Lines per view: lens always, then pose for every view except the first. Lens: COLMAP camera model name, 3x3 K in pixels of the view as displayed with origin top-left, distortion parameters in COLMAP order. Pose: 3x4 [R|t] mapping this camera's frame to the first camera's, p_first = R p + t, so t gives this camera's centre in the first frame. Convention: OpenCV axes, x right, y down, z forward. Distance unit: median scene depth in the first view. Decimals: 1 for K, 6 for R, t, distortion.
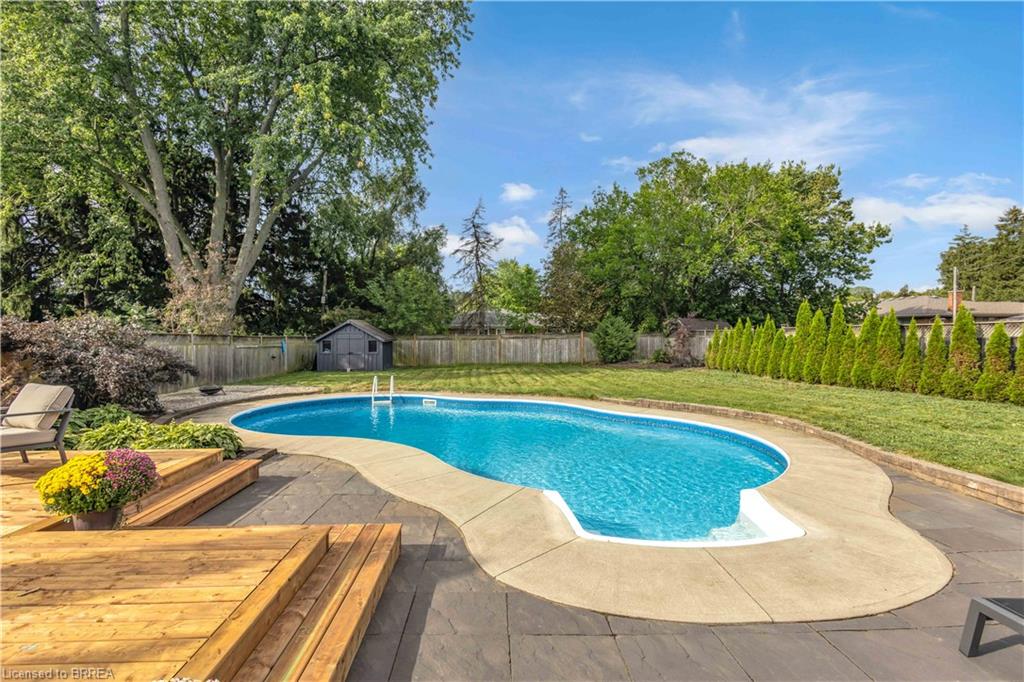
lens RADIAL K [[467.4, 0, 509.9], [0, 467.4, 340.3], [0, 0, 1]] dist [0.004373, -0.000447]
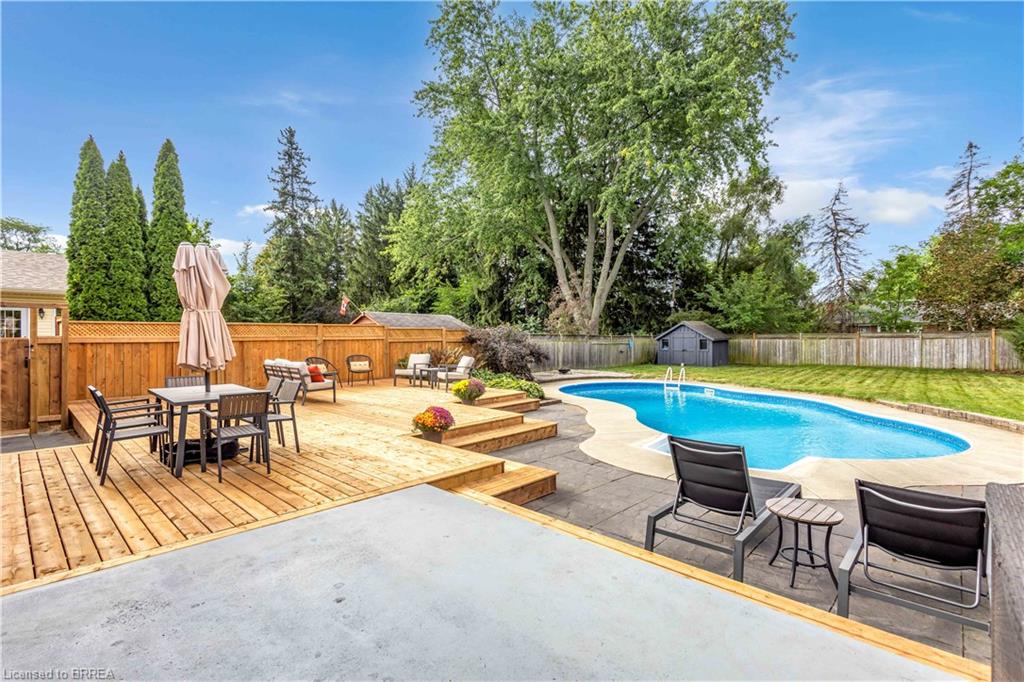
lens RADIAL K [[467.4, 0, 509.9], [0, 467.4, 340.3], [0, 0, 1]] dist [0.004373, -0.000447]
pose [[0.691055, 0.006971, -0.722768, 0.176872], [-0.004588, 0.999976, 0.005258, -0.000738], [0.722787, -0.000318, 0.691071, -0.100697]]
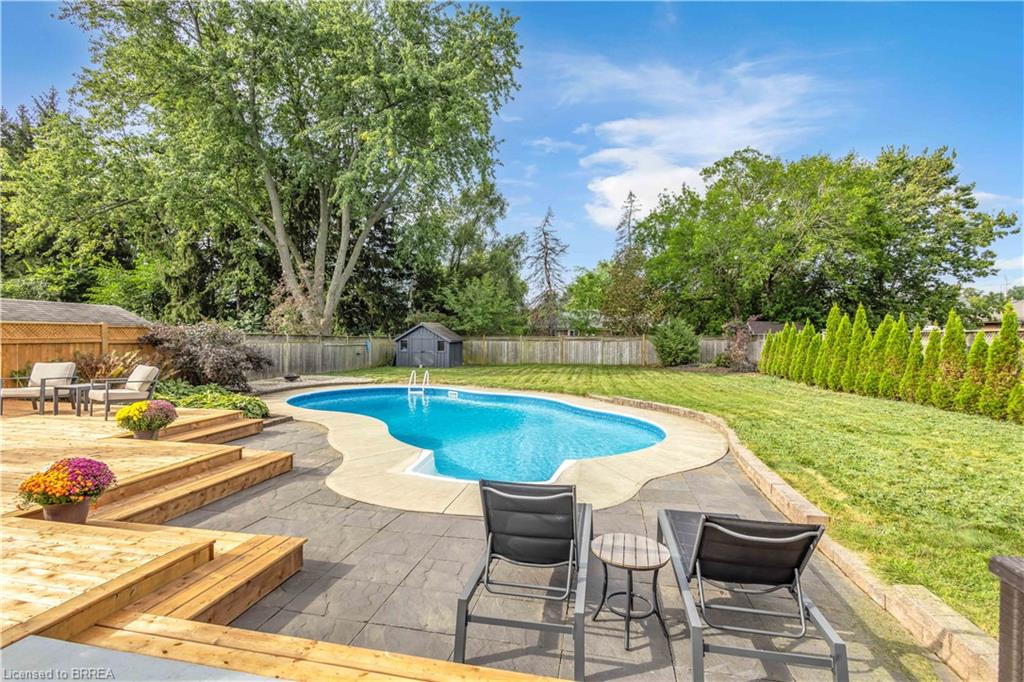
lens RADIAL K [[473.5, 0, 510.8], [0, 473.5, 341.3], [0, 0, 1]] dist [0.006917, -0.000601]
pose [[0.969358, 0.012255, -0.245345, 0.138107], [-0.011998, 0.999925, 0.002542, -0.002971], [0.245358, 0.000479, 0.969432, -0.067735]]
